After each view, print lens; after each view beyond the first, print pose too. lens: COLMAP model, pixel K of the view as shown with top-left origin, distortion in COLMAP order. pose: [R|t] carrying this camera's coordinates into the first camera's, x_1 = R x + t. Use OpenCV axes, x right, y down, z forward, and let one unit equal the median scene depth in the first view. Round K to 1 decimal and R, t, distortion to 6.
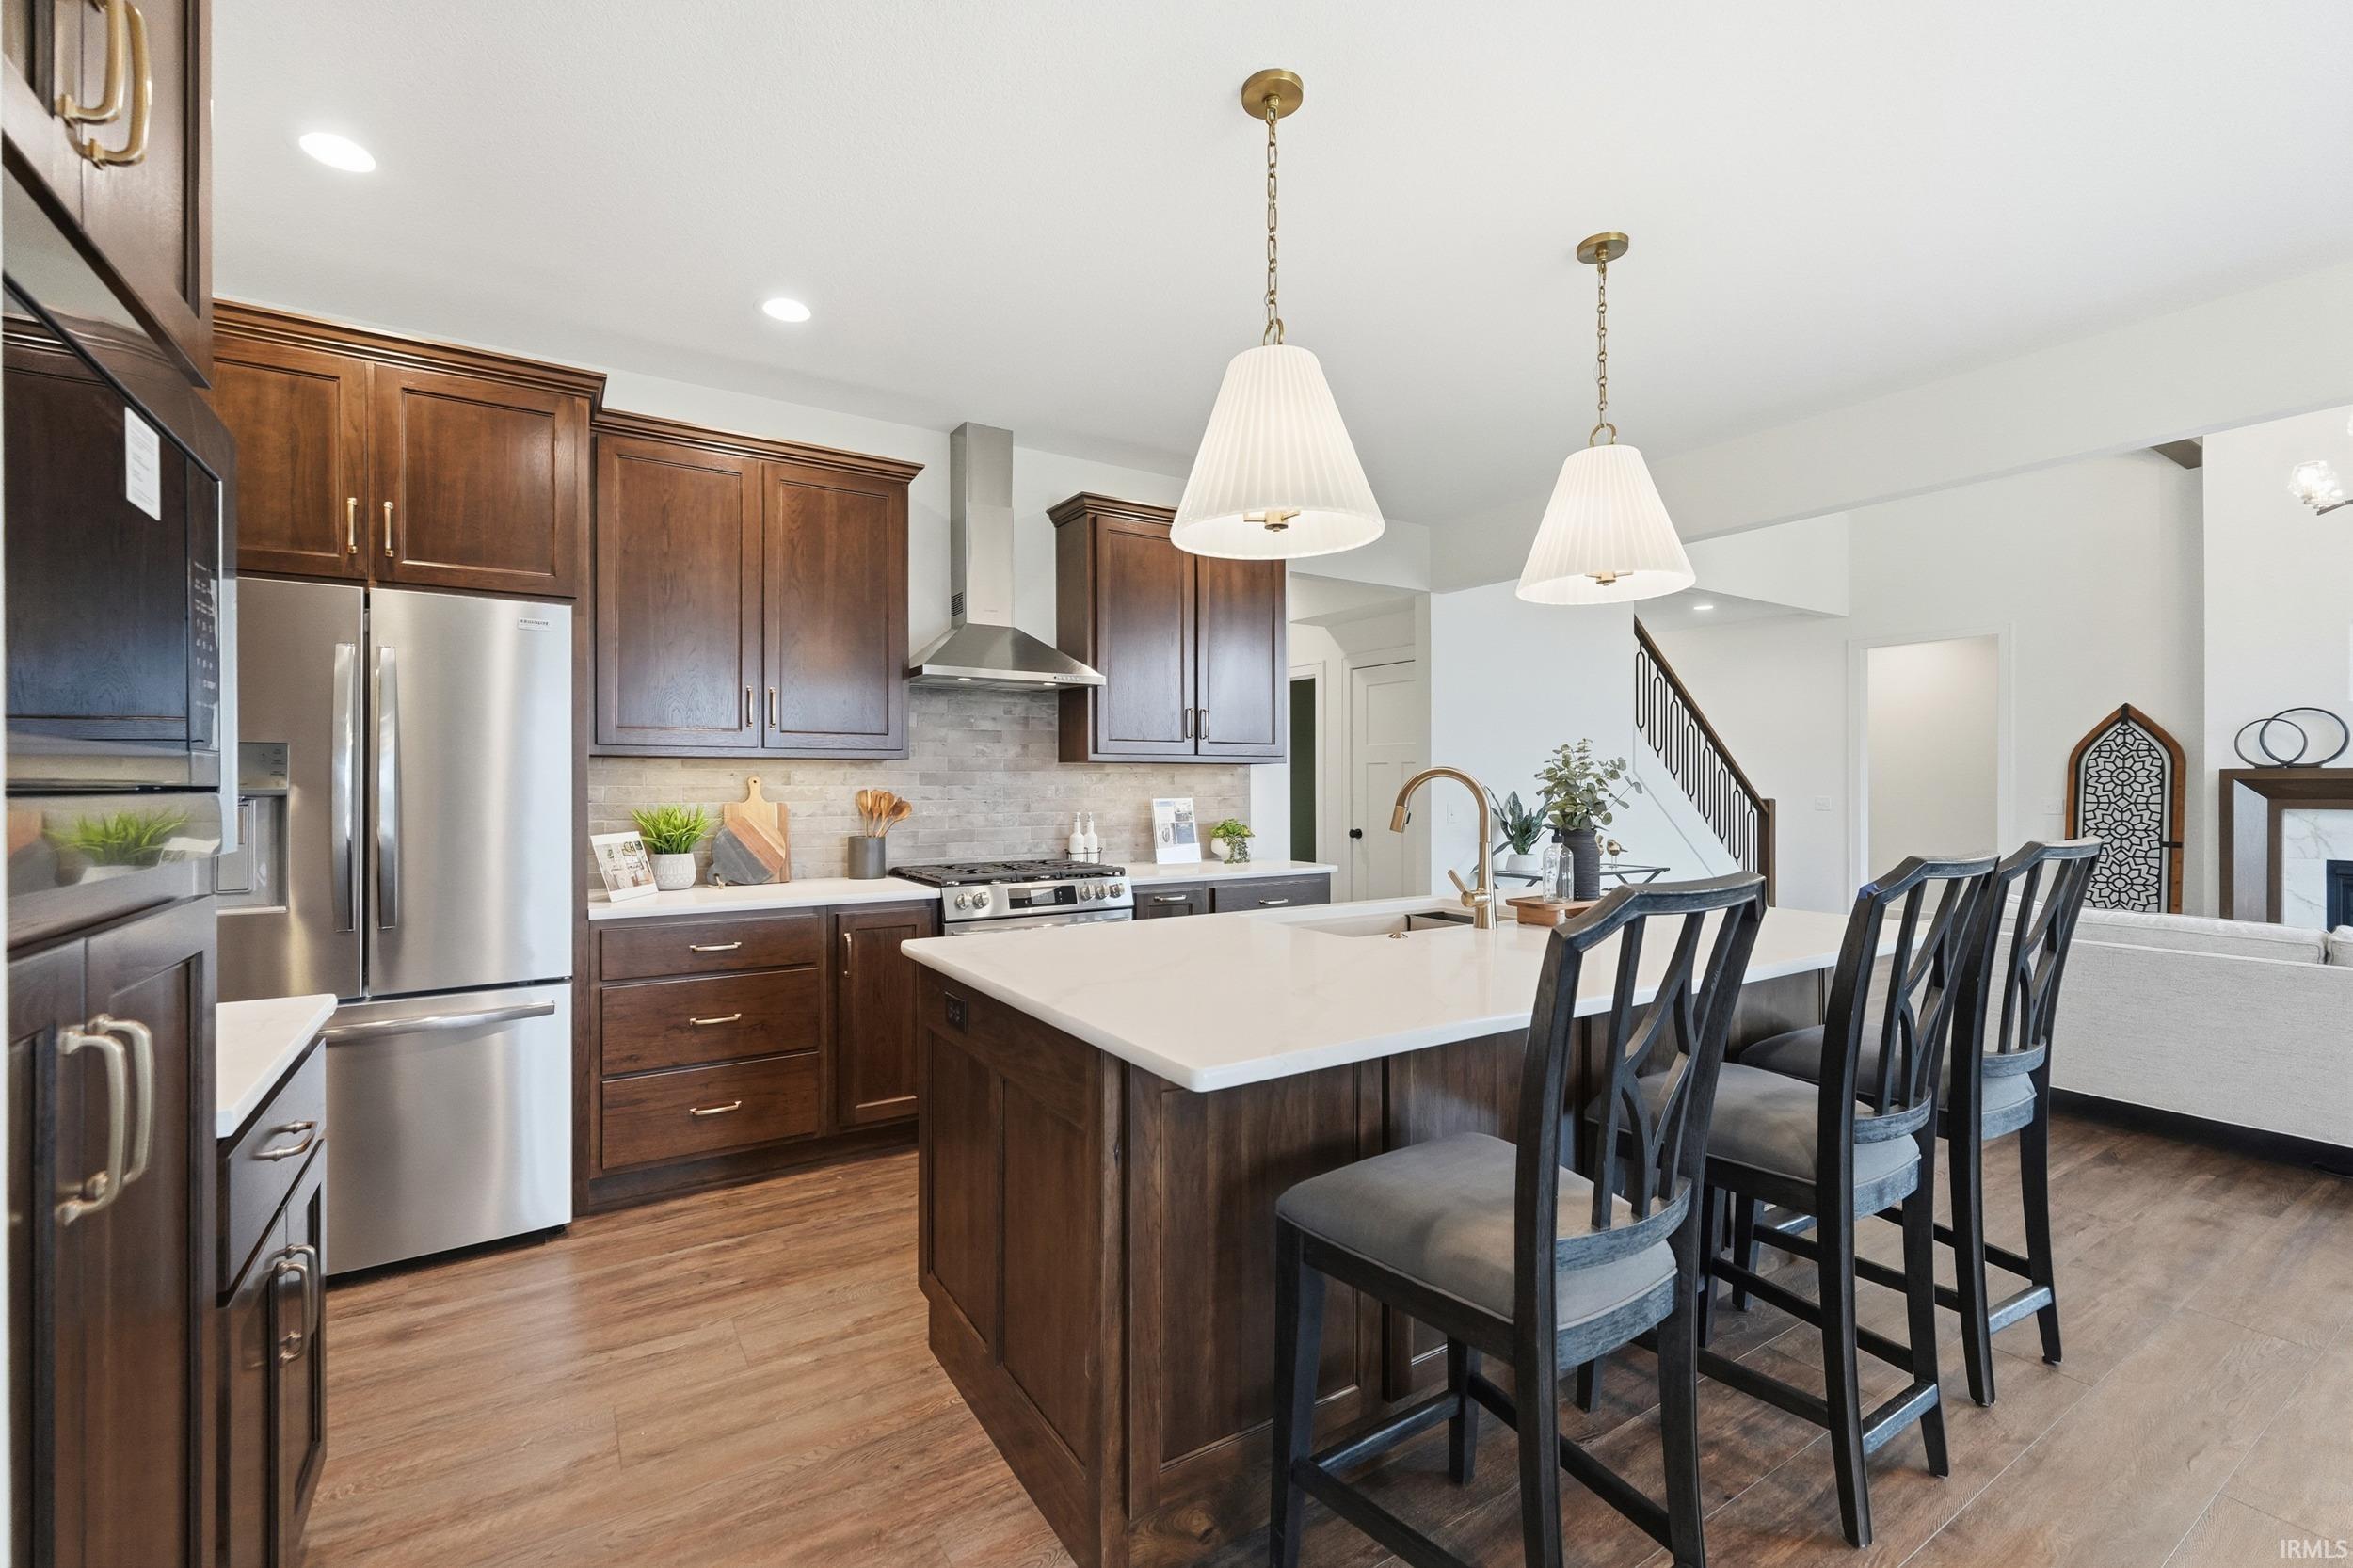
lens RADIAL K [[1002.6, 0, 1172.9], [0, 1002.6, 786.1], [0, 0, 1]] dist [-0.001205, 0.000411]
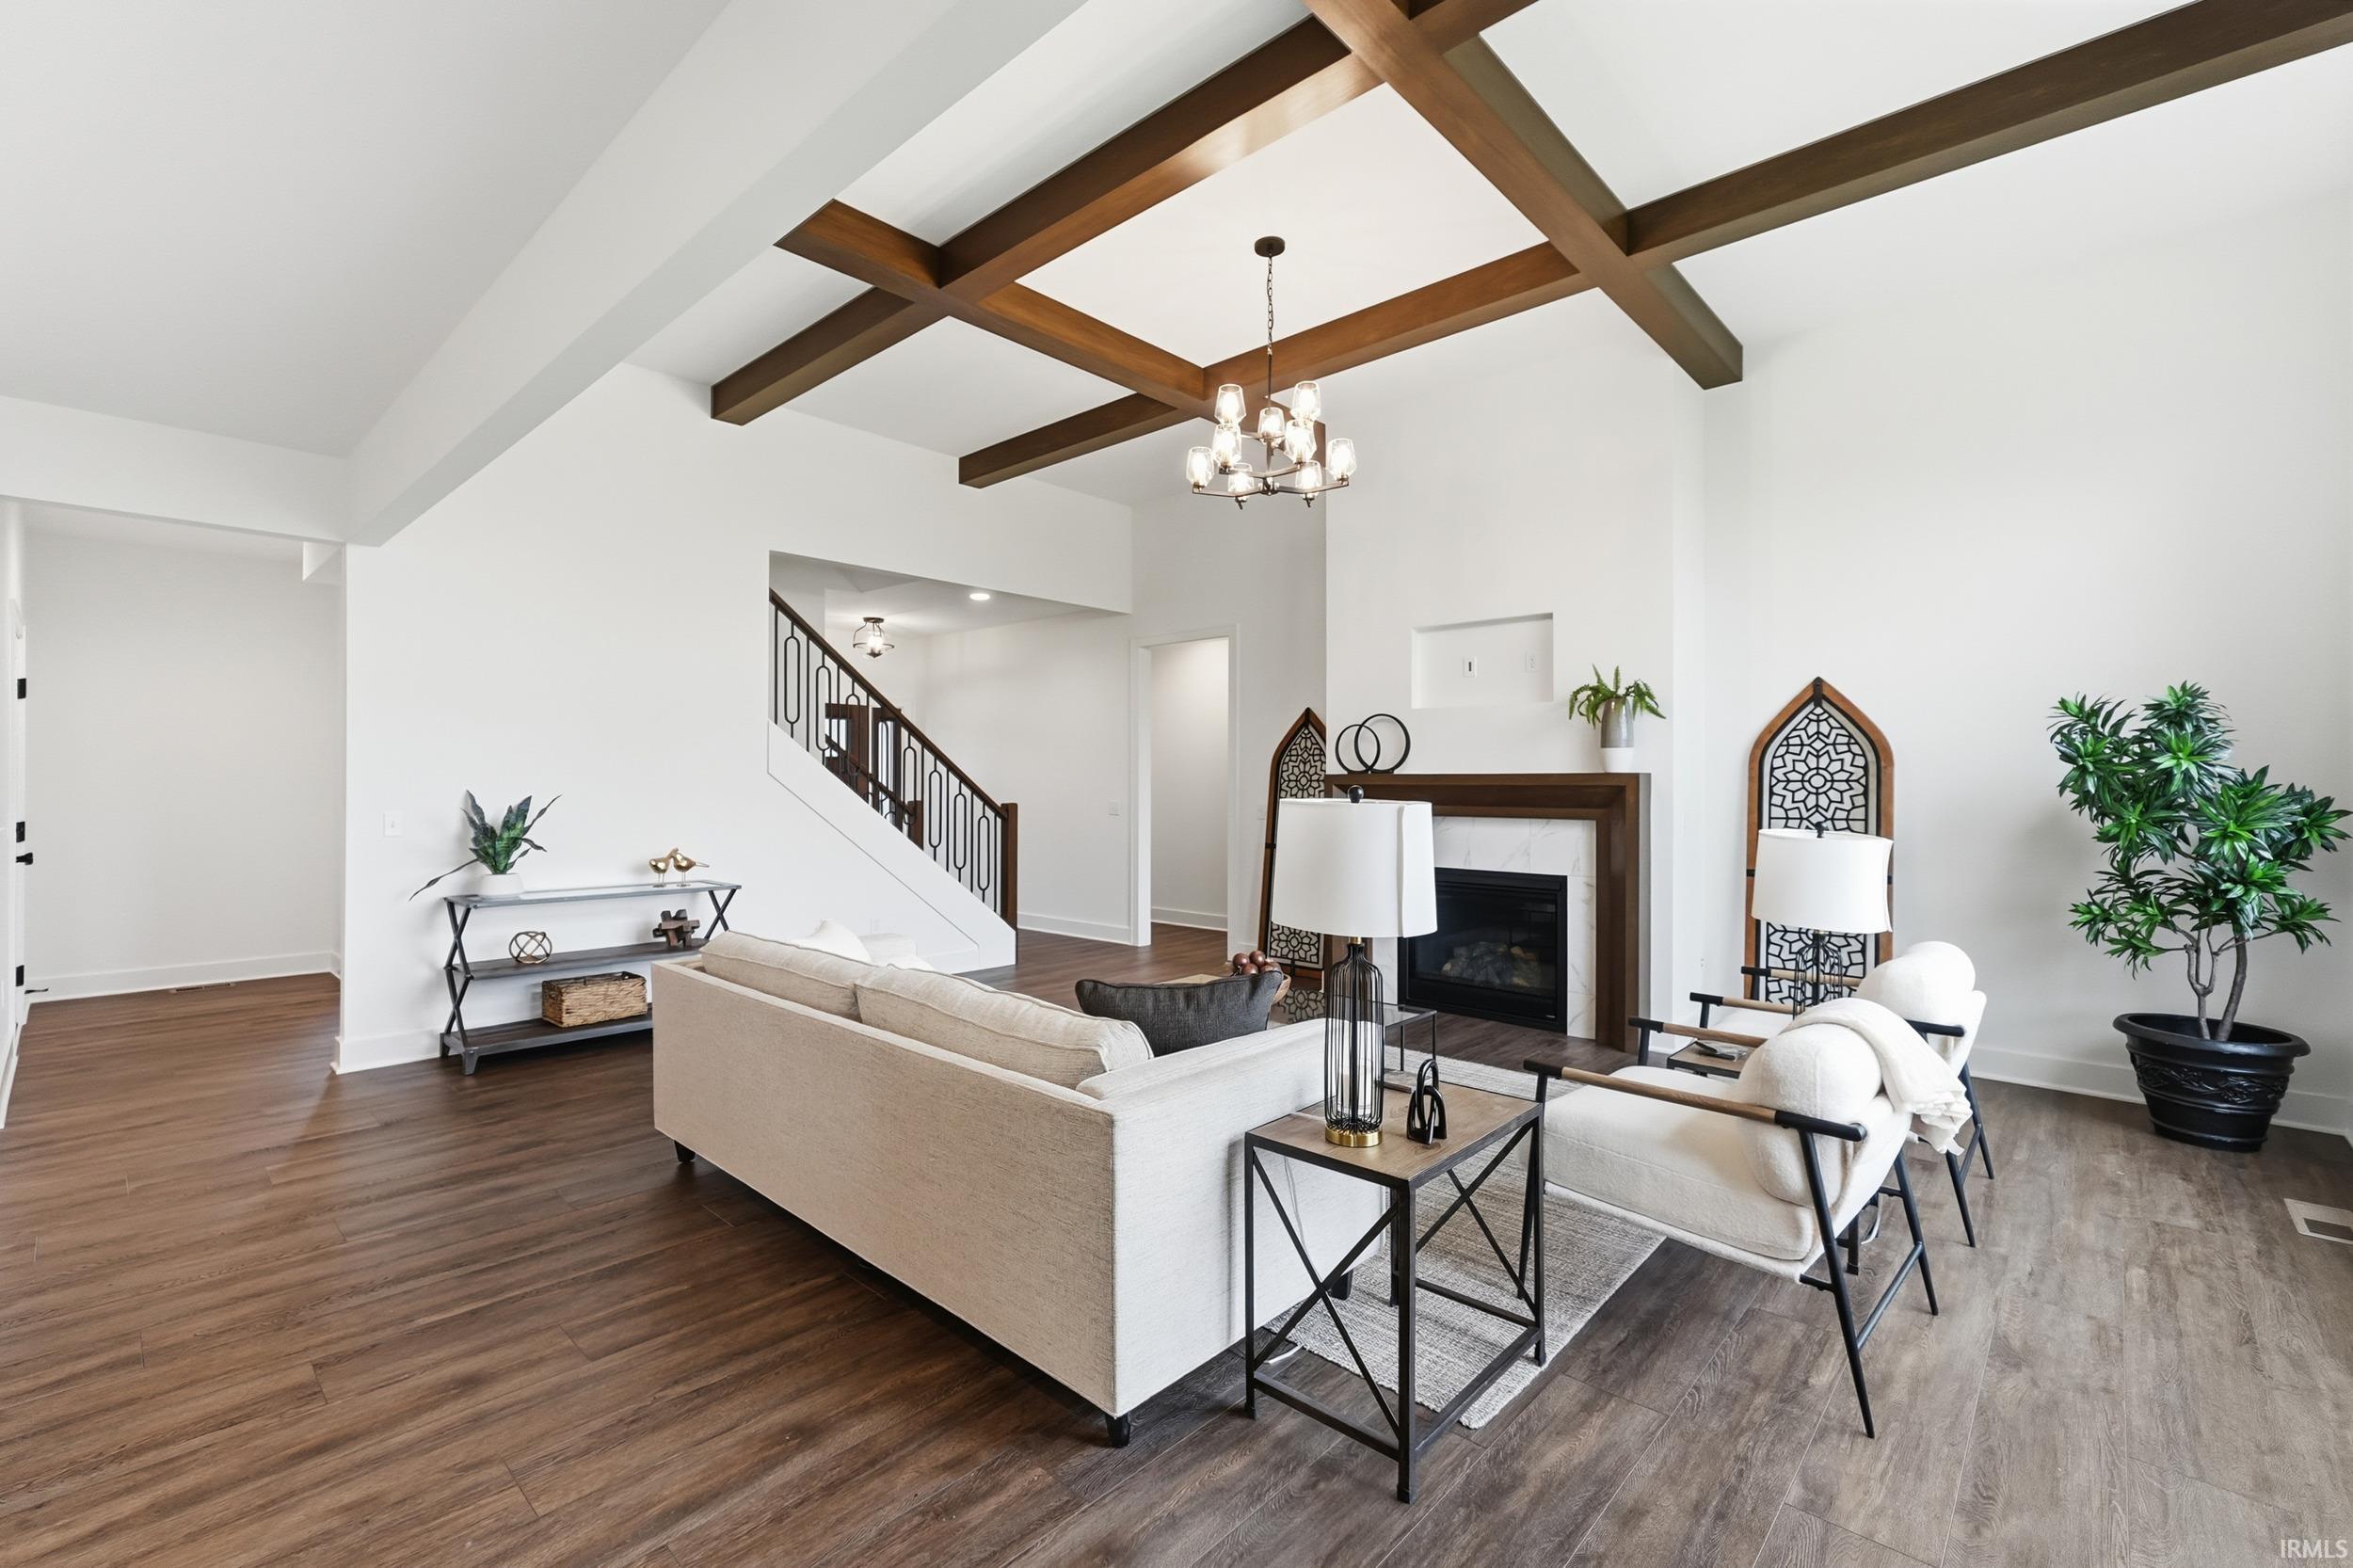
lens RADIAL K [[1002.6, 0, 1159.4], [0, 1002.6, 796.7], [0, 0, 1]] dist [-0.001205, 0.000411]
pose [[0.970345, -0.008062, 0.241589, 0.937825], [0.002397, 0.999715, 0.023734, -0.026456], [-0.241712, -0.022451, 0.970088, 0.088084]]
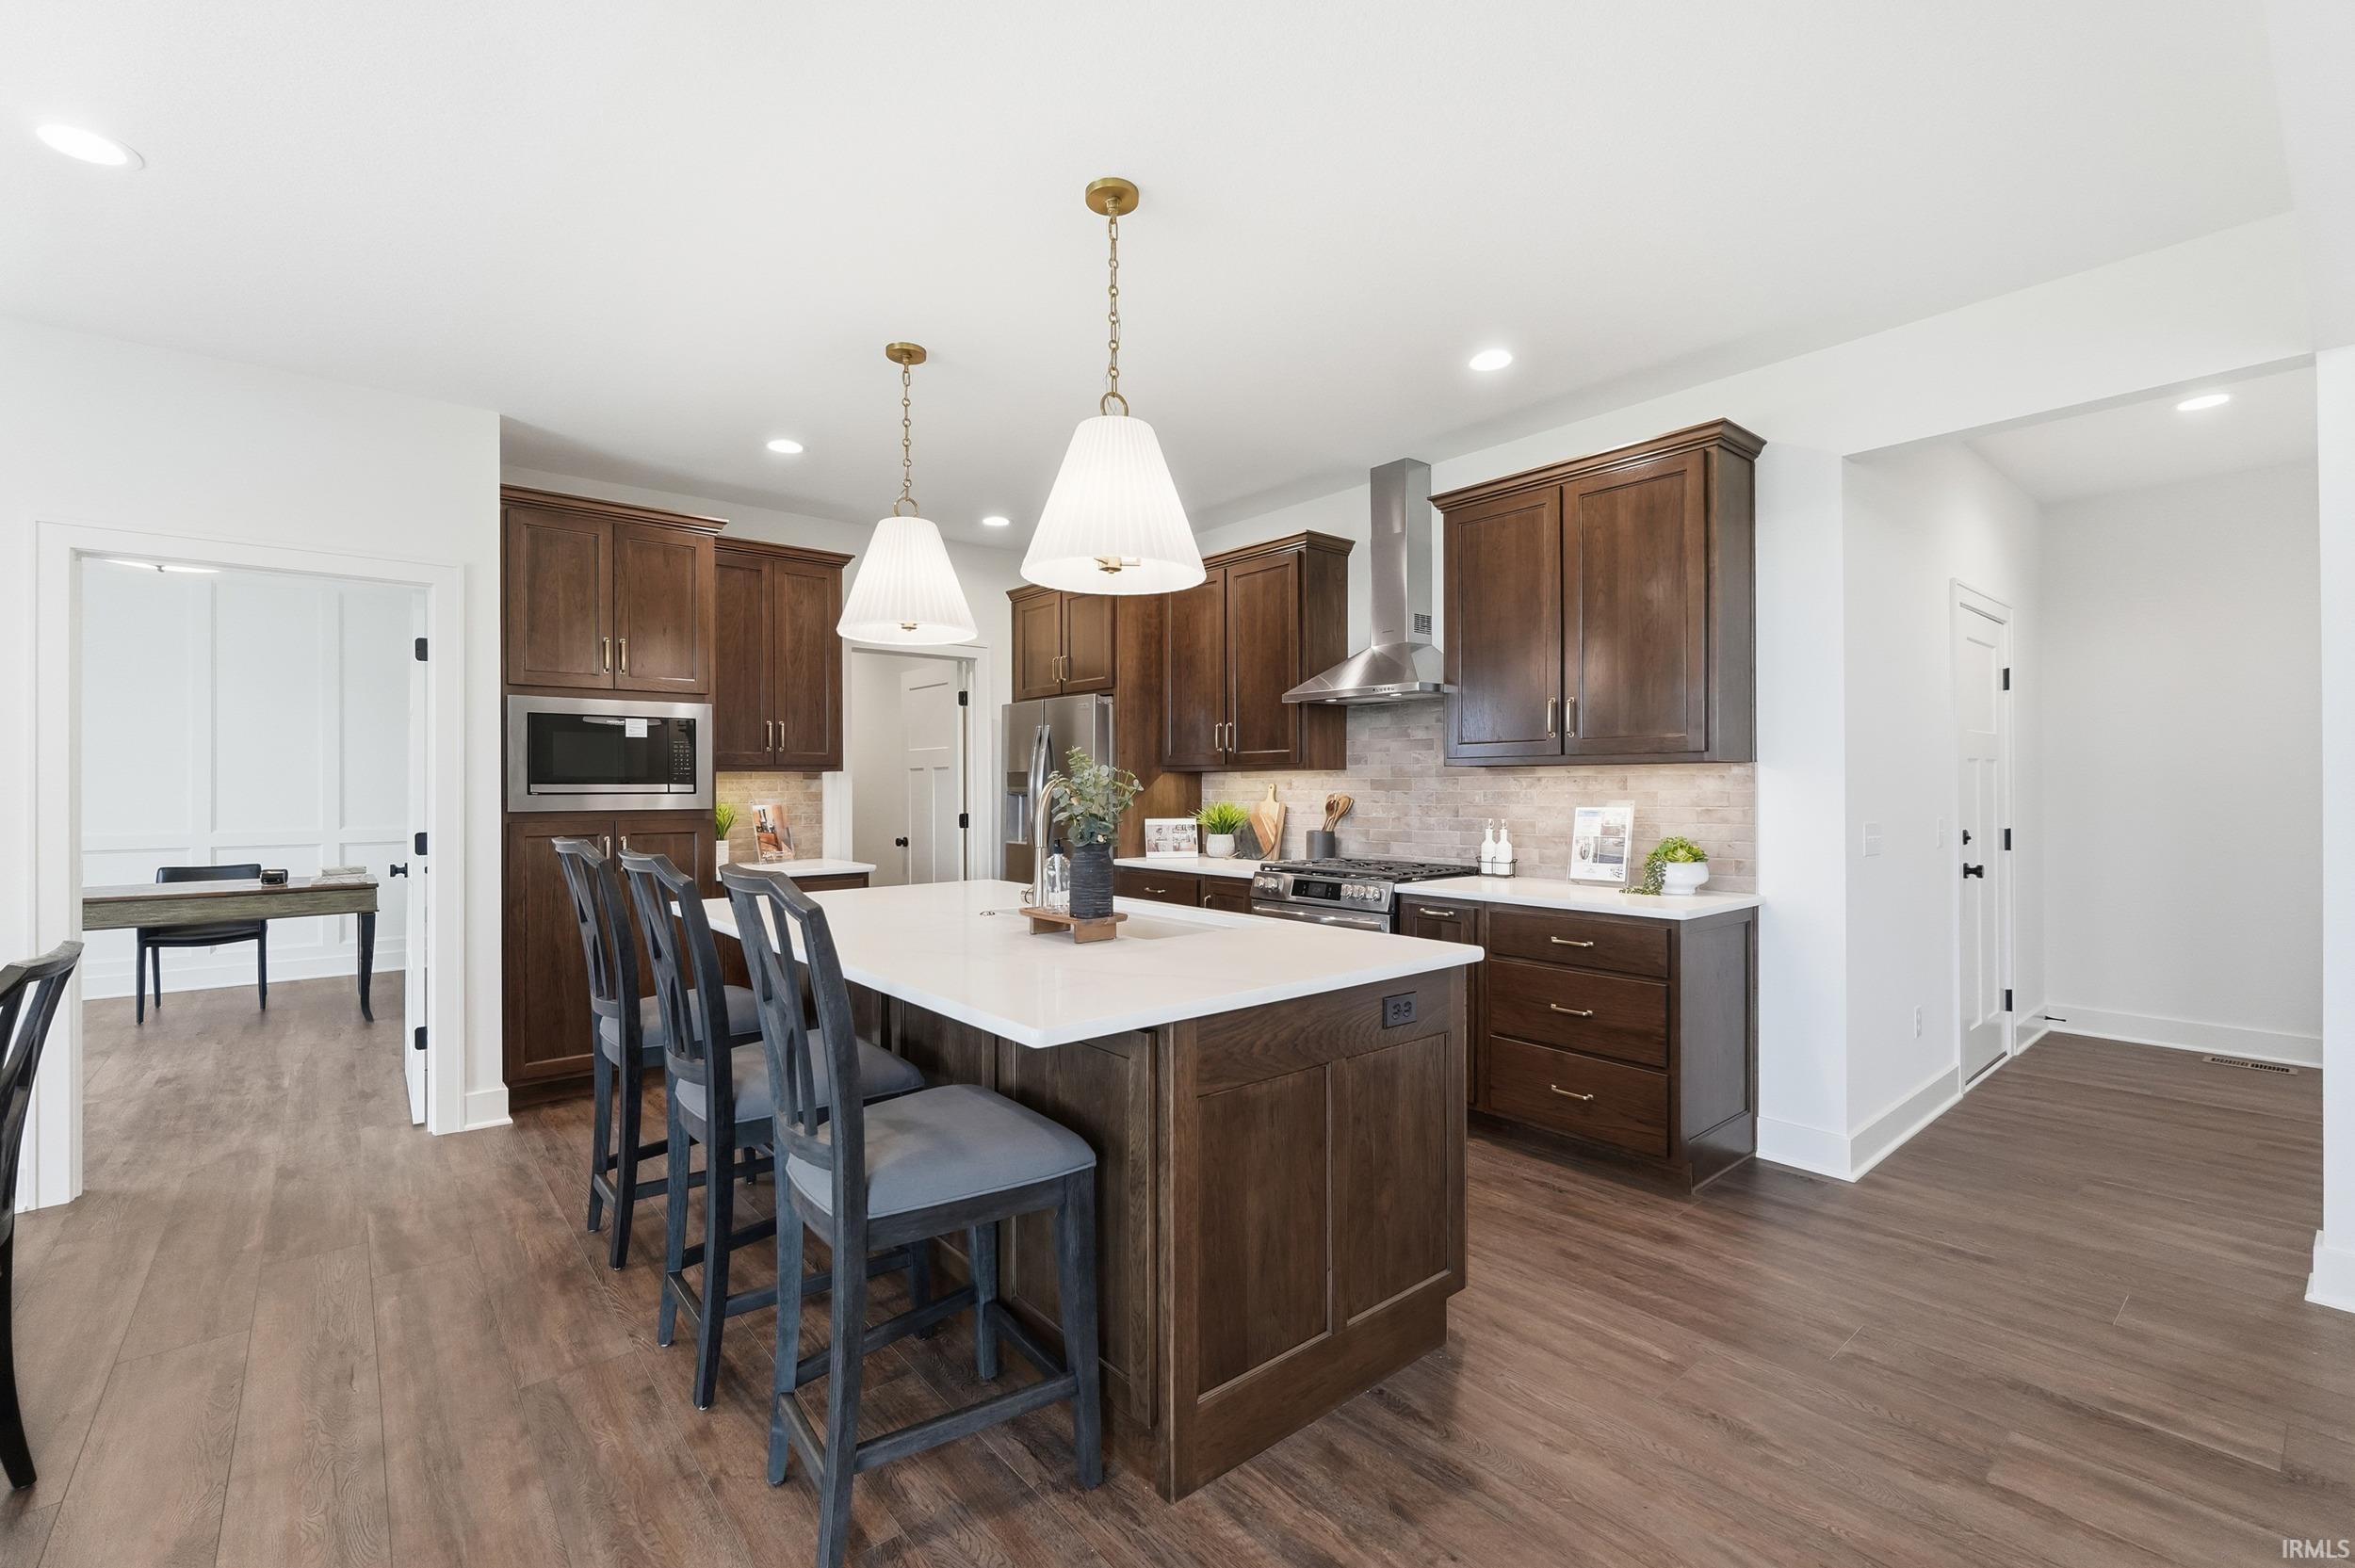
lens RADIAL K [[1003.3, 0, 1164.1], [0, 1003.3, 796.9], [0, 0, 1]] dist [-0.001205, 0.000411]
pose [[0.122545, 0.012717, -0.992381, 0.871567], [0.001770, 0.999914, 0.013032, -0.008779], [0.992461, -0.003353, 0.122512, 0.618656]]
